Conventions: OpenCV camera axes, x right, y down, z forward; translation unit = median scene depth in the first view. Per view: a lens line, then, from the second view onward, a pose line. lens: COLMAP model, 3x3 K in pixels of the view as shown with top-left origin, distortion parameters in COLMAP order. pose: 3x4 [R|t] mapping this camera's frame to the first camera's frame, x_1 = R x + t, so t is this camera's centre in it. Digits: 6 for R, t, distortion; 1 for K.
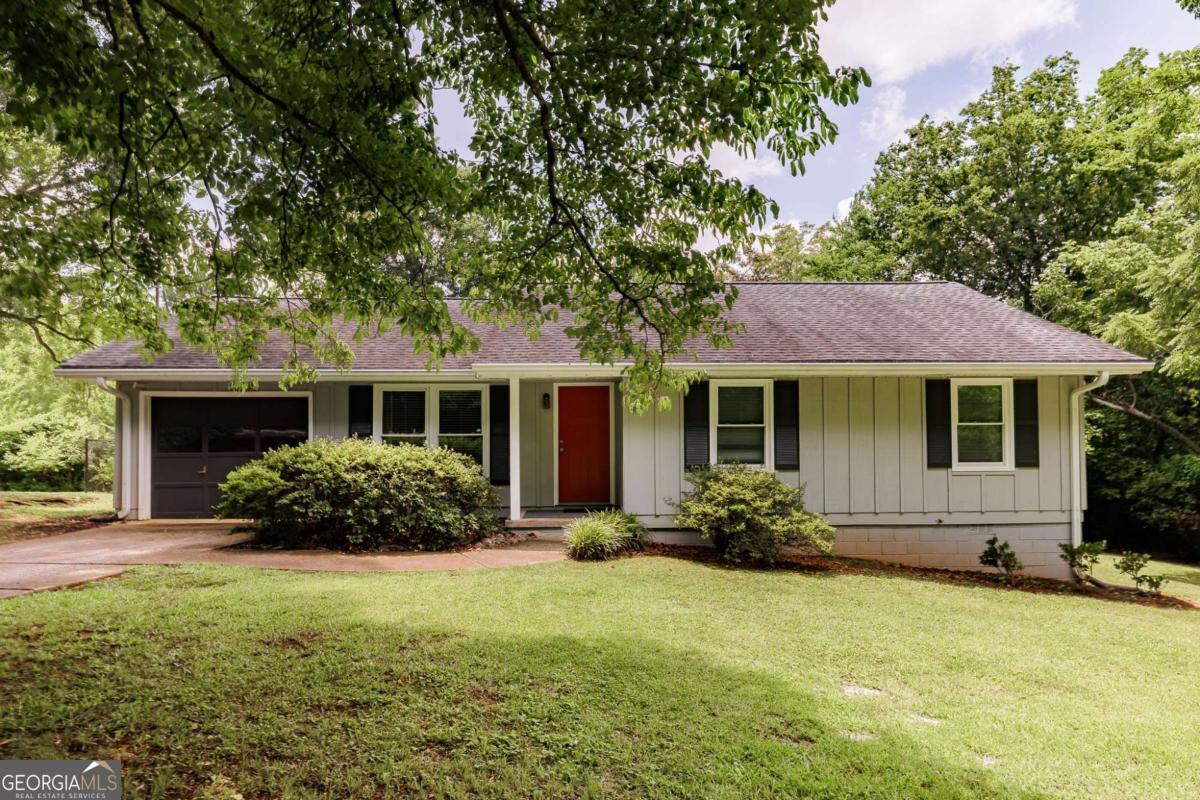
lens RADIAL K [[560.1, 0, 540.3], [0, 560.1, 398.1], [0, 0, 1]] dist [0.002828, 0.000502]
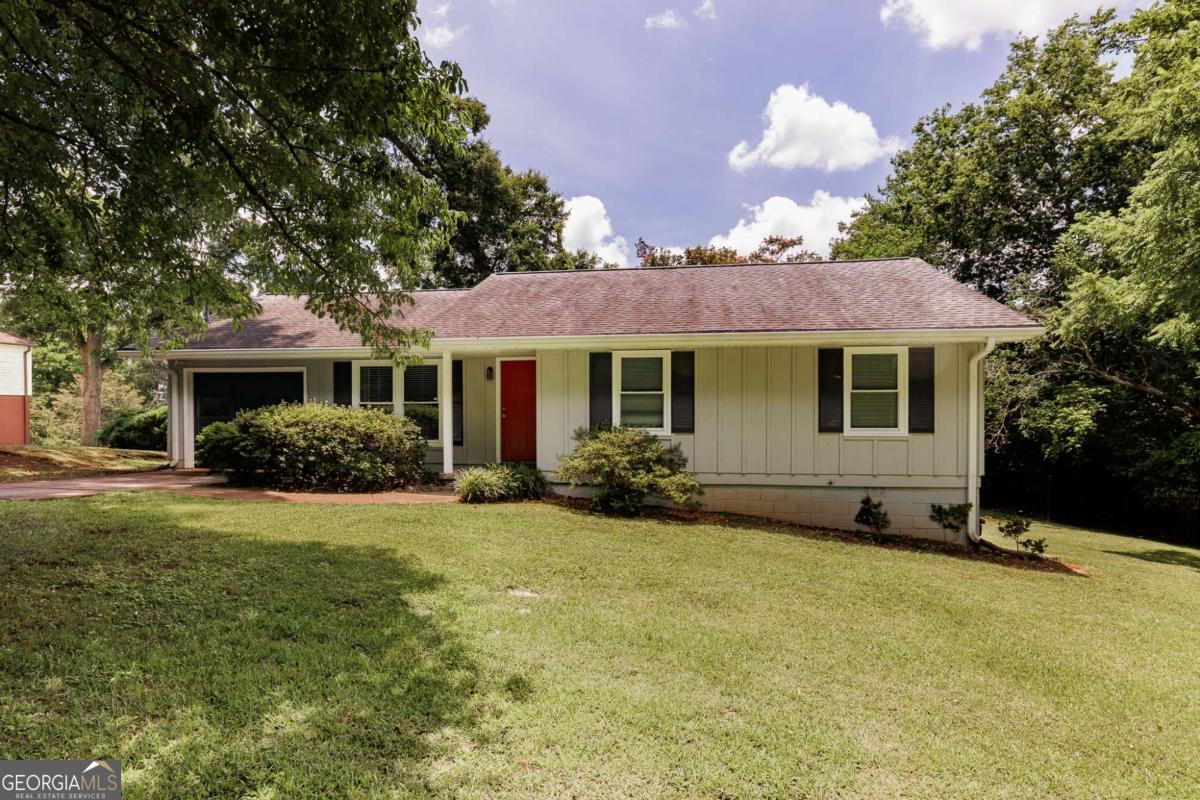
lens RADIAL K [[518.0, 0, 599.5], [0, 518.0, 404.4], [0, 0, 1]] dist [-0.000837, 0.000244]
pose [[0.988607, 0.001818, -0.150509, 0.428080], [0.002312, 0.999626, 0.027265, 0.043580], [0.150503, -0.027302, 0.988233, -0.023710]]
